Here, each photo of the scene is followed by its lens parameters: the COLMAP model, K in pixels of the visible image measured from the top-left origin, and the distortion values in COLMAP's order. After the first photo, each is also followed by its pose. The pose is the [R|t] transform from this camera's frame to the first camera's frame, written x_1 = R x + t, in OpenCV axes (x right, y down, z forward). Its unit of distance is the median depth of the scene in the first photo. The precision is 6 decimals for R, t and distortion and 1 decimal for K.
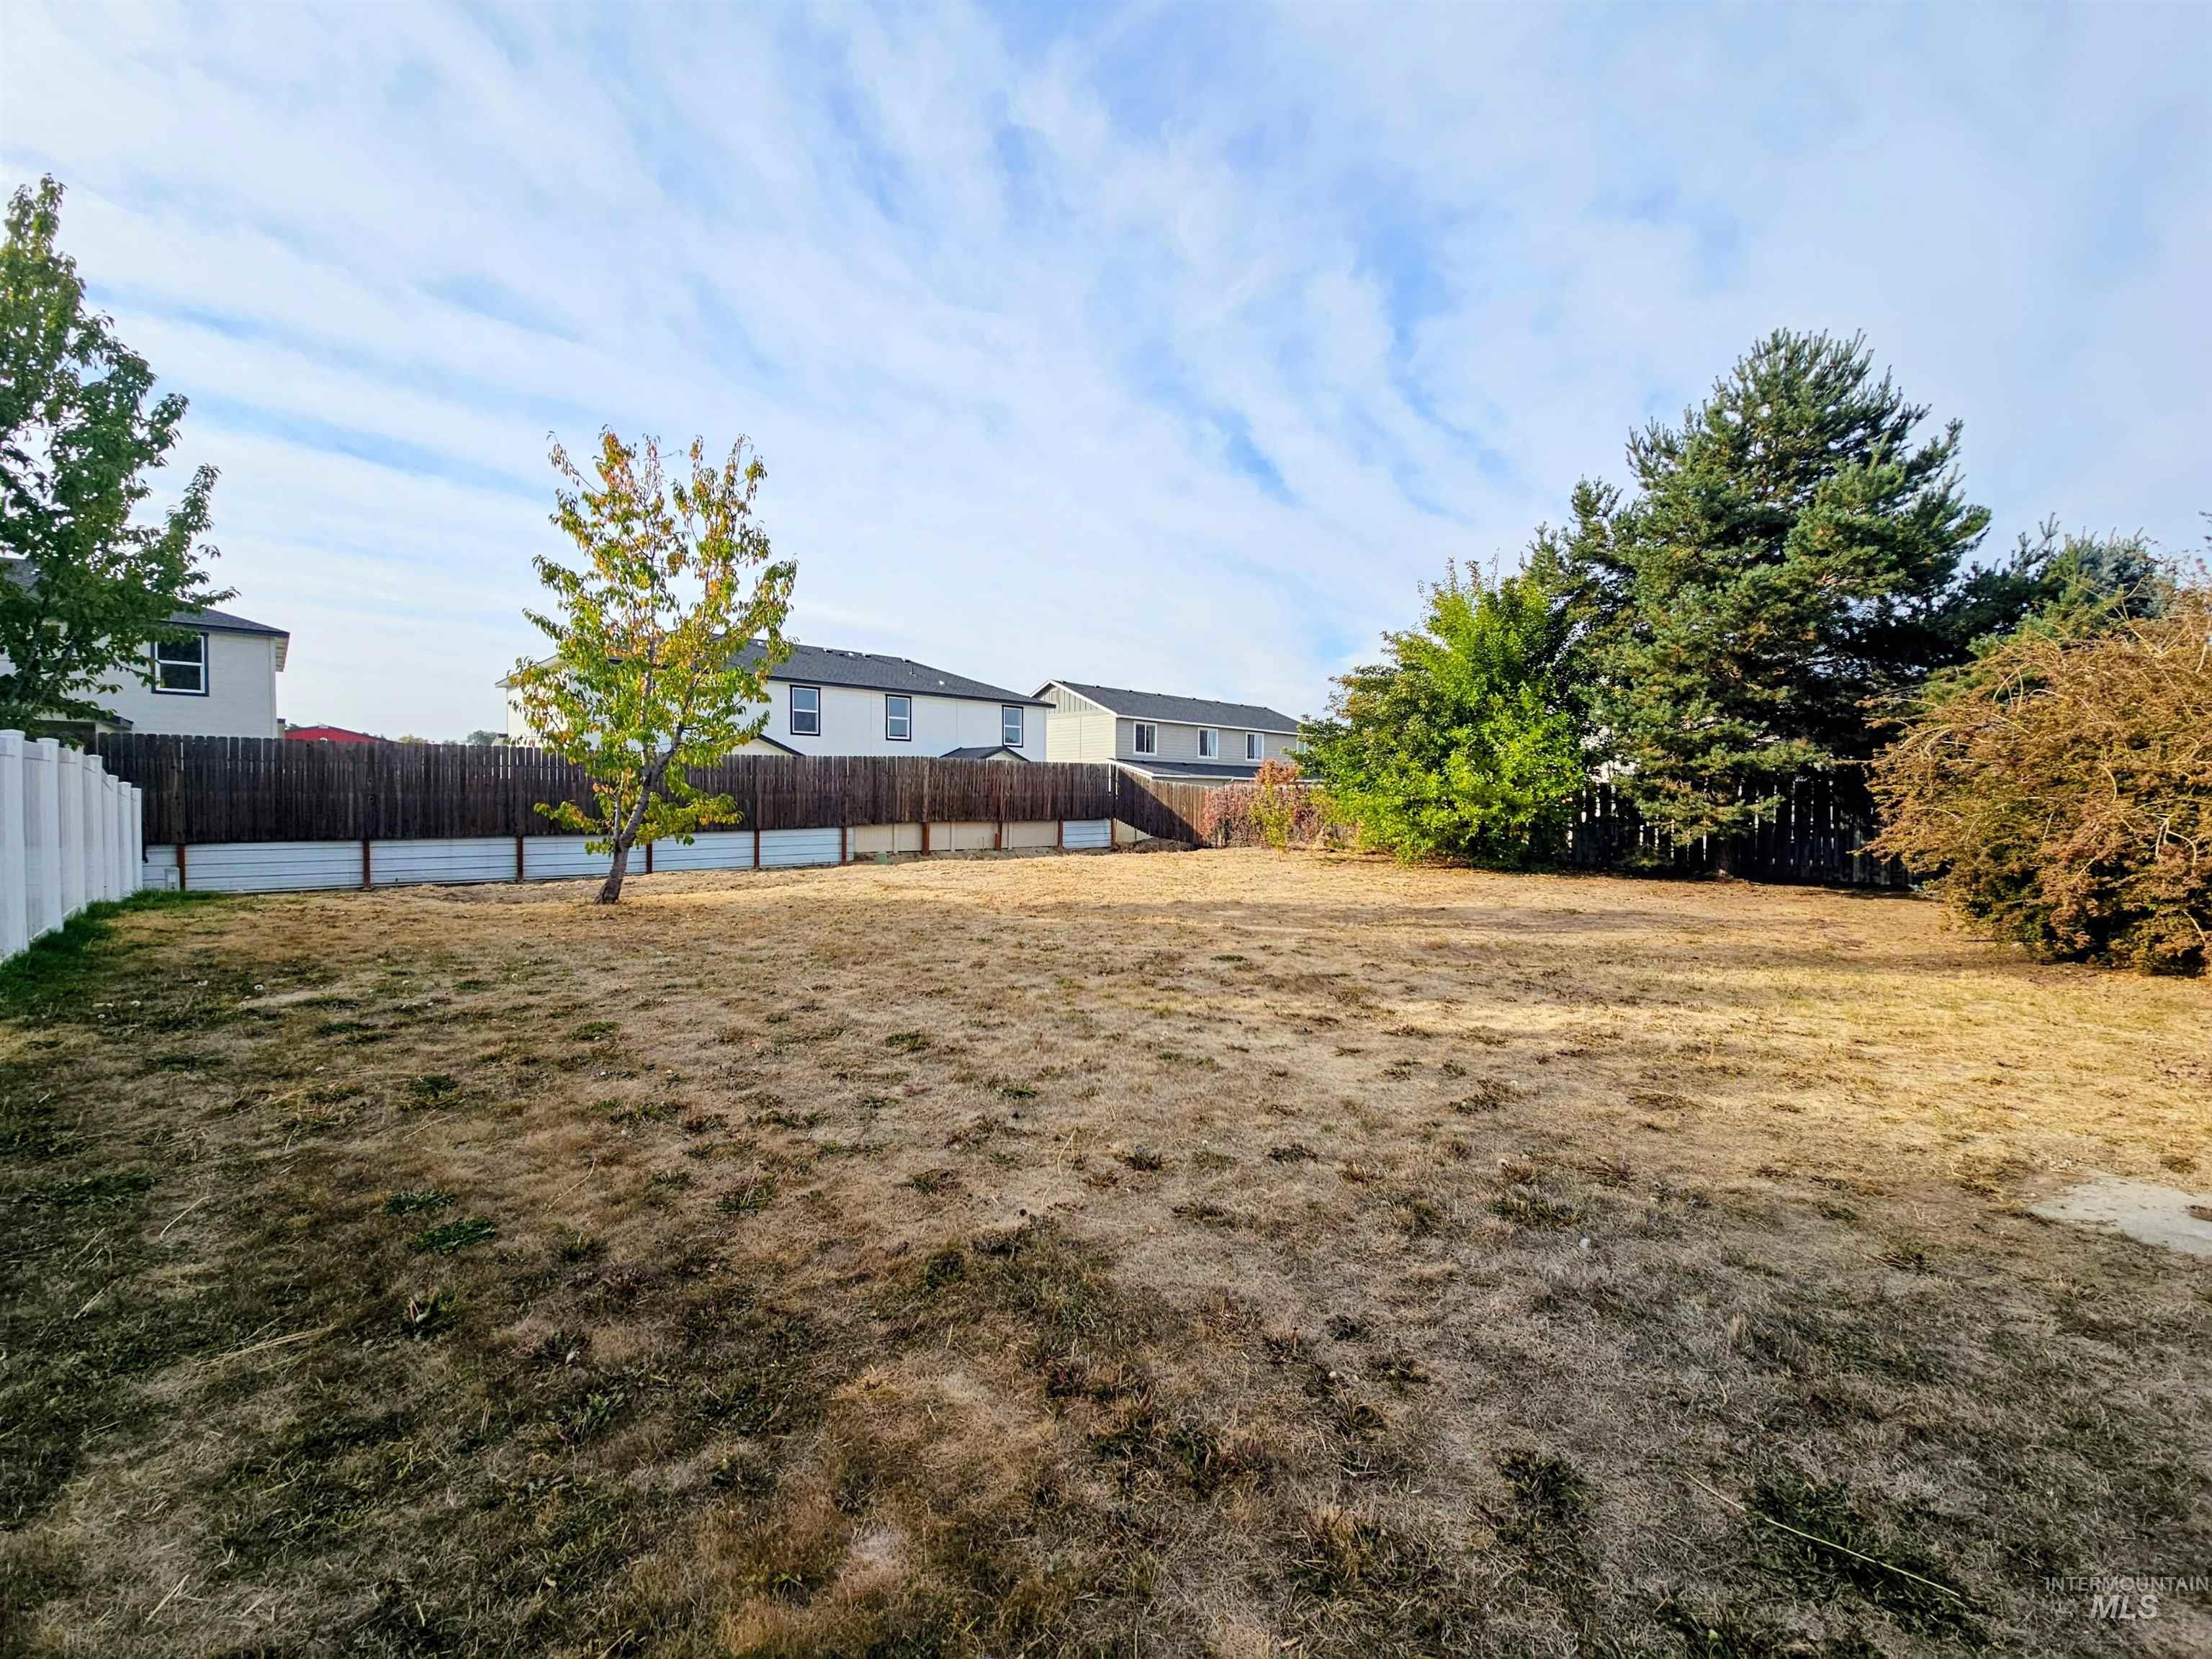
lens RADIAL K [[881.1, 0, 1105.4], [0, 881.1, 928.9], [0, 0, 1]] dist [0.001211, -0.008350]
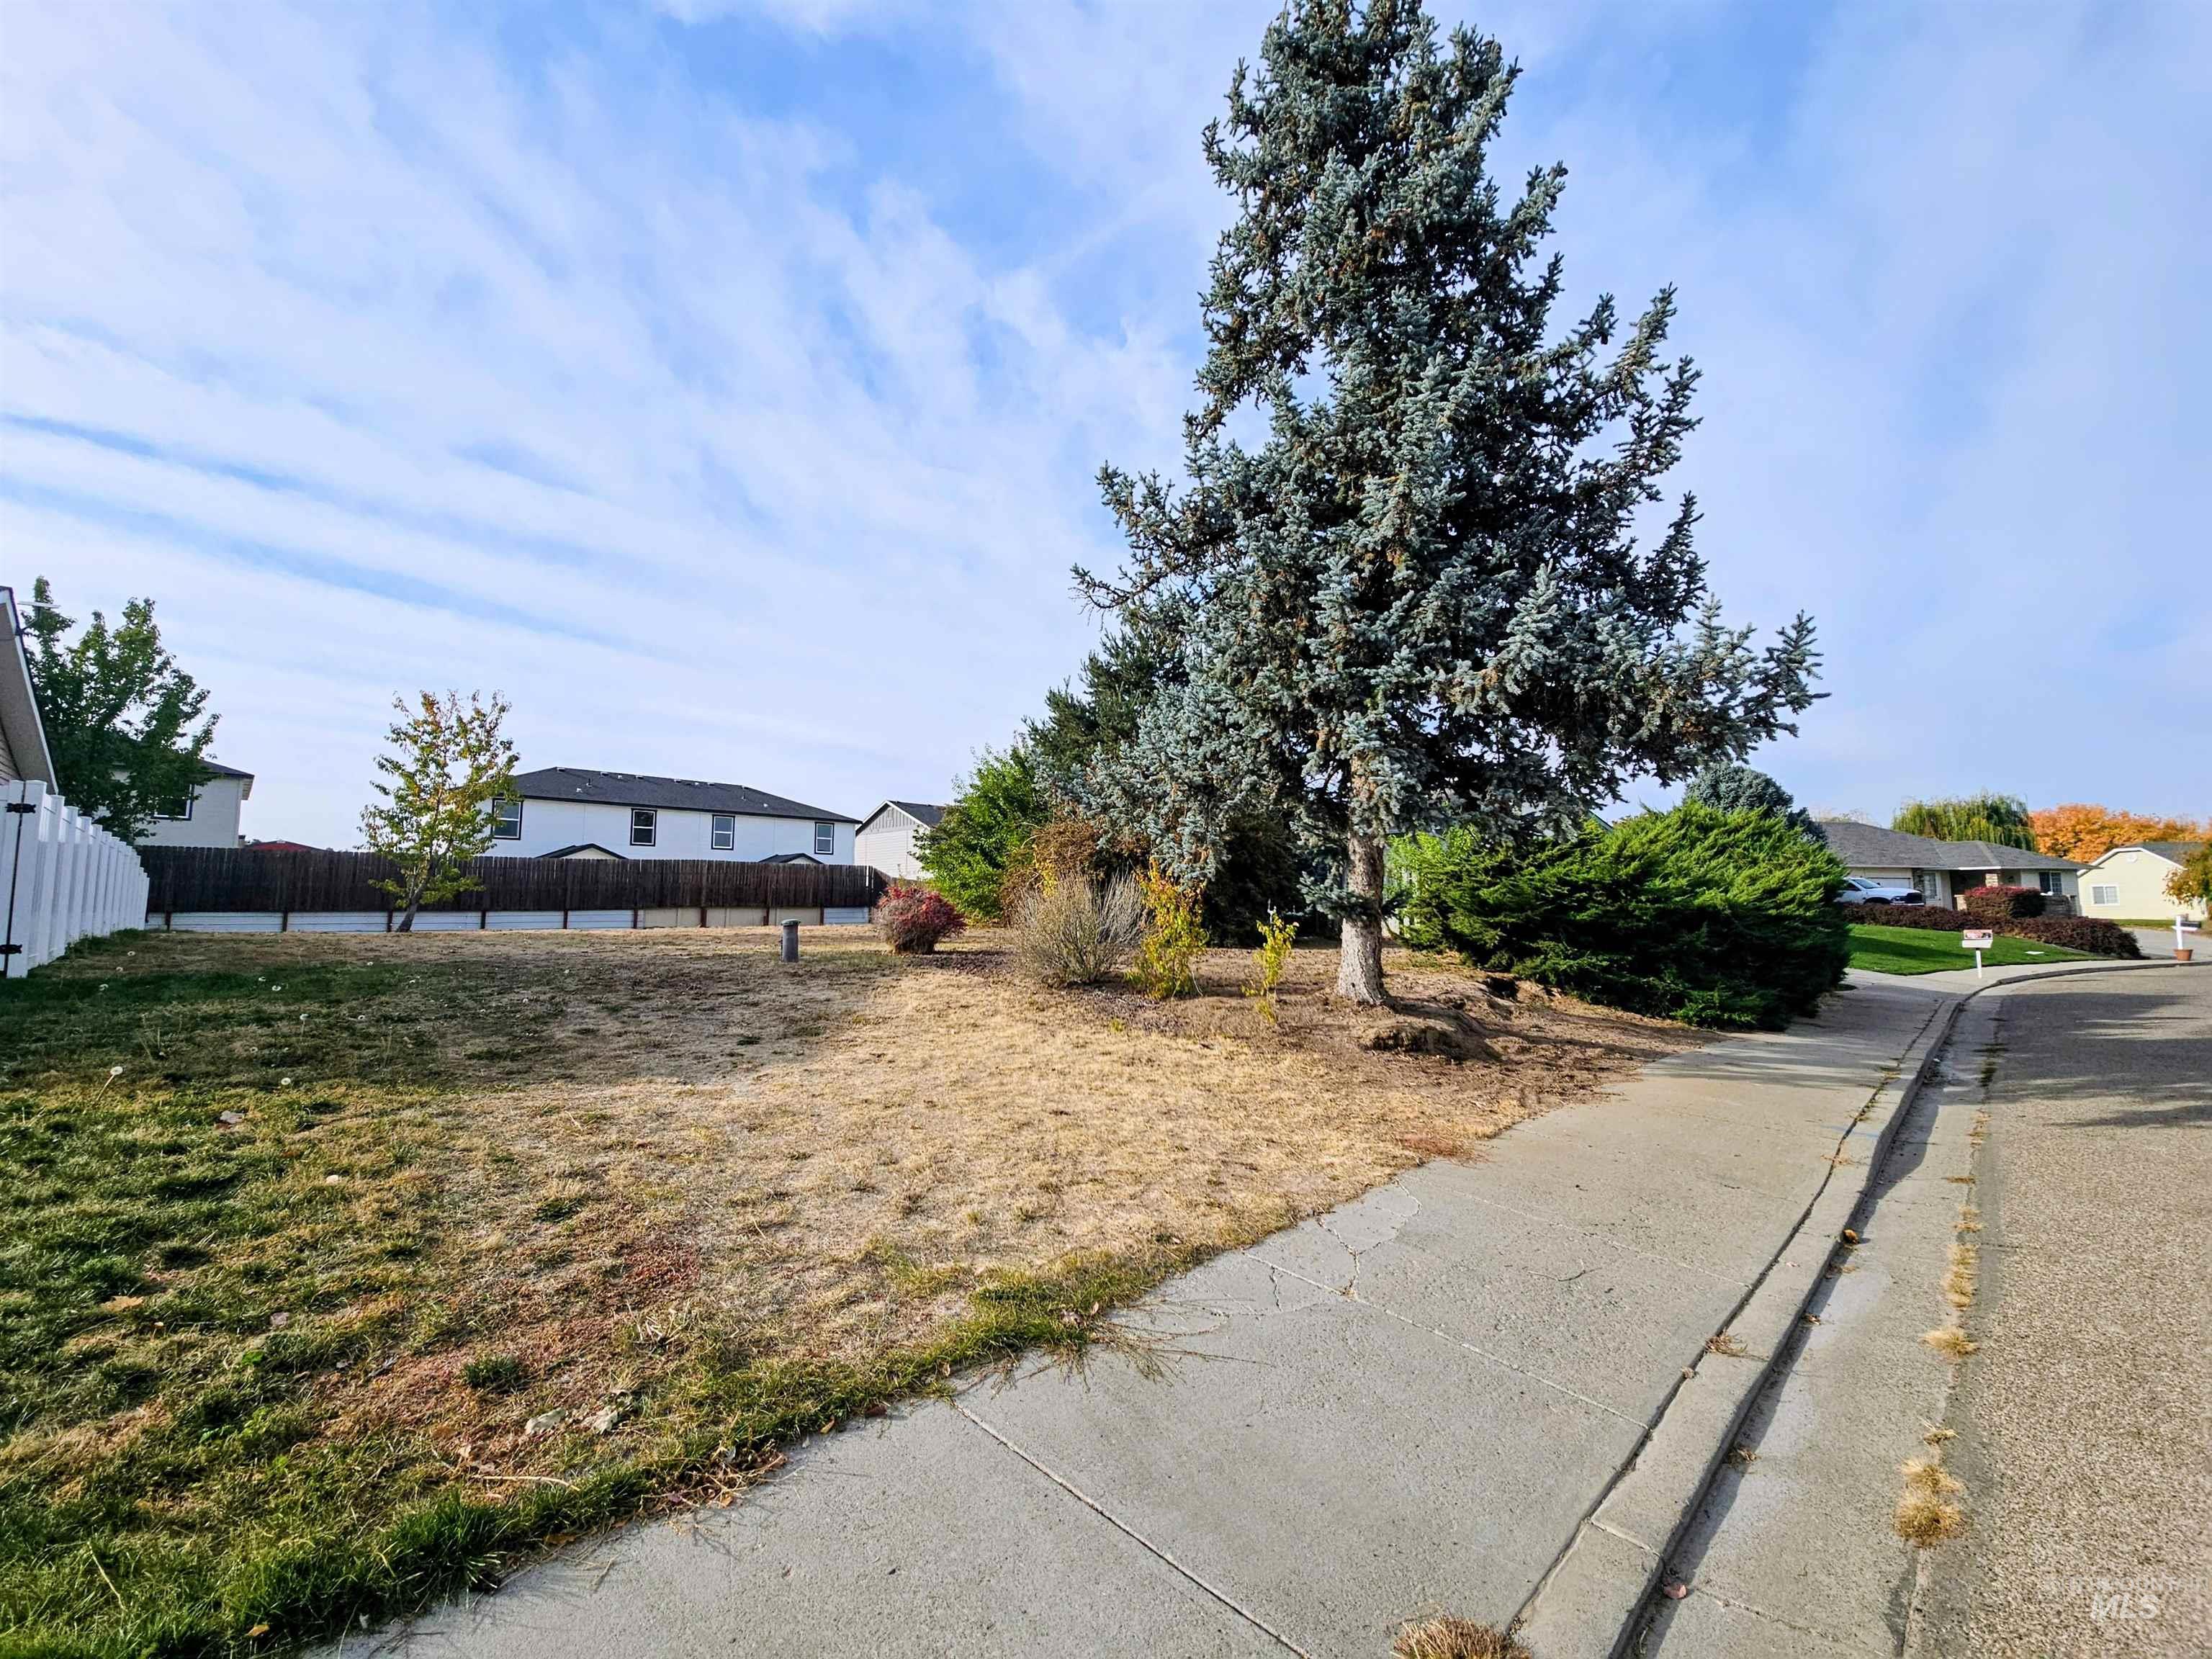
lens RADIAL K [[902.0, 0, 1115.4], [0, 902.0, 888.7], [0, 0, 1]] dist [-0.024262, 0.000186]
pose [[0.999691, -0.008402, 0.023410, 0.286974], [0.012236, 0.985576, -0.168788, 0.067606], [-0.021654, 0.169022, 0.985374, -0.282244]]
